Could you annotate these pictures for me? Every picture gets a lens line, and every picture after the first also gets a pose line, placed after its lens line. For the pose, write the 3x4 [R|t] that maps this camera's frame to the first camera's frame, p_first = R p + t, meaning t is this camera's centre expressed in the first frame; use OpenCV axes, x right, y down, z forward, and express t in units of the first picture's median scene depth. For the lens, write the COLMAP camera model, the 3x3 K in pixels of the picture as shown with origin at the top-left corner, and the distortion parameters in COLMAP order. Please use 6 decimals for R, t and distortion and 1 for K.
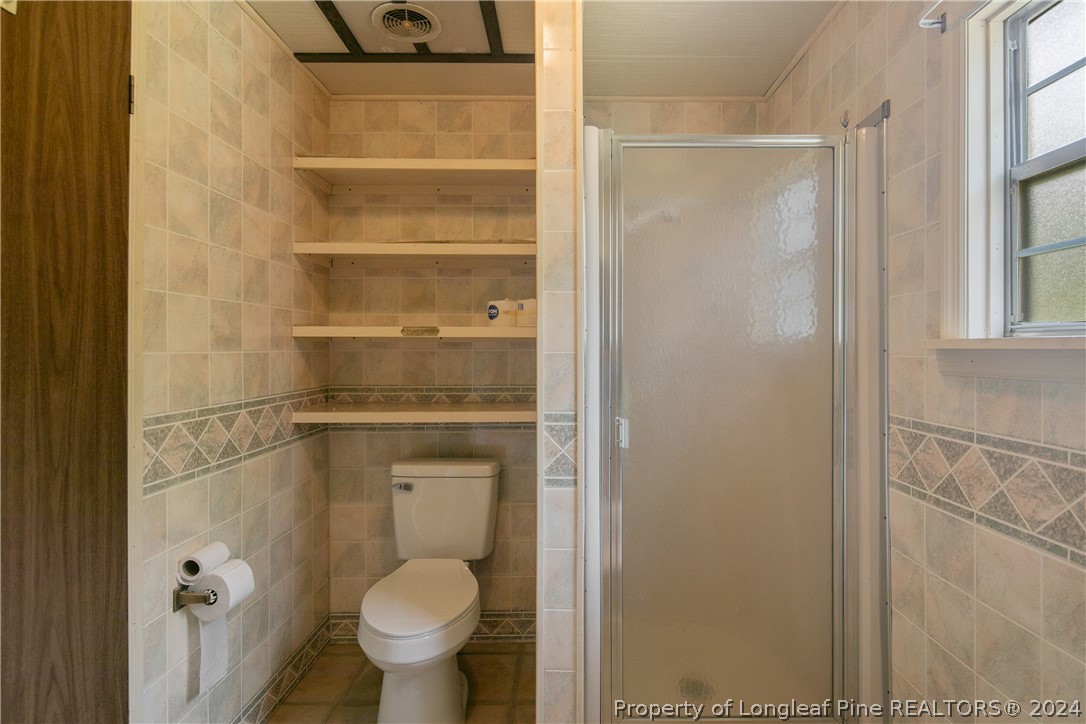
lens RADIAL K [[529.5, 0, 543.9], [0, 529.5, 354.8], [0, 0, 1]] dist [0.008221, -0.005099]
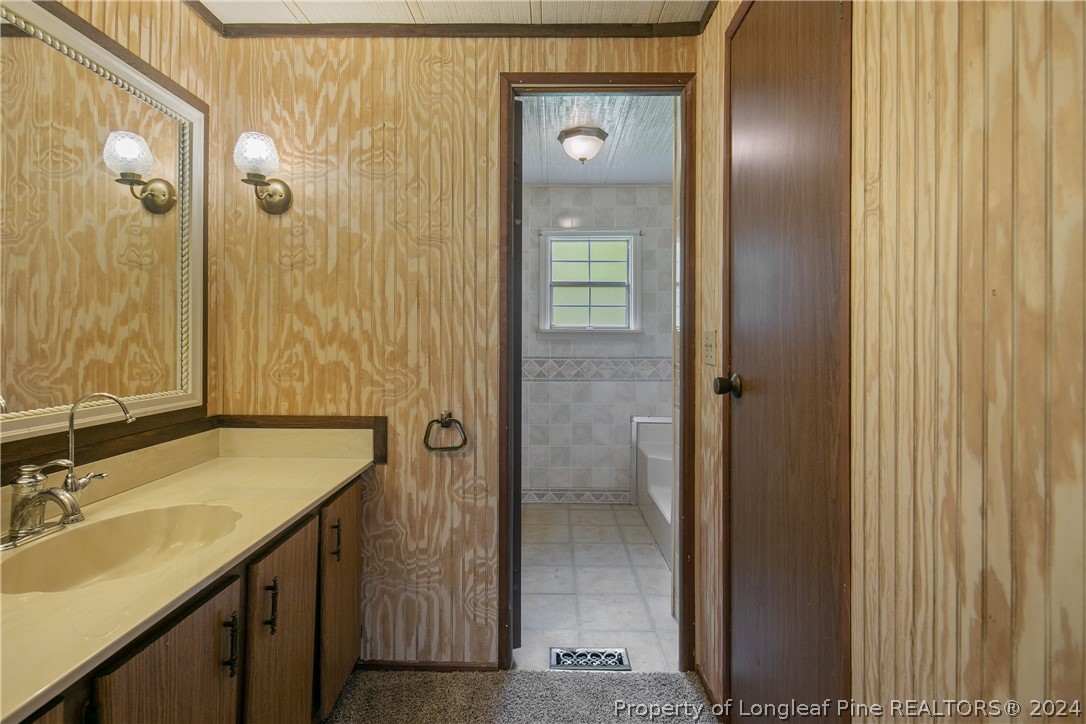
lens RADIAL K [[529.5, 0, 549.4], [0, 529.5, 340.1], [0, 0, 1]] dist [0.008221, -0.005099]
pose [[0.009694, -0.001083, 0.999952, -2.698008], [0.001203, 0.999999, 0.001072, 0.036504], [-0.999952, 0.001193, 0.009695, 0.972426]]
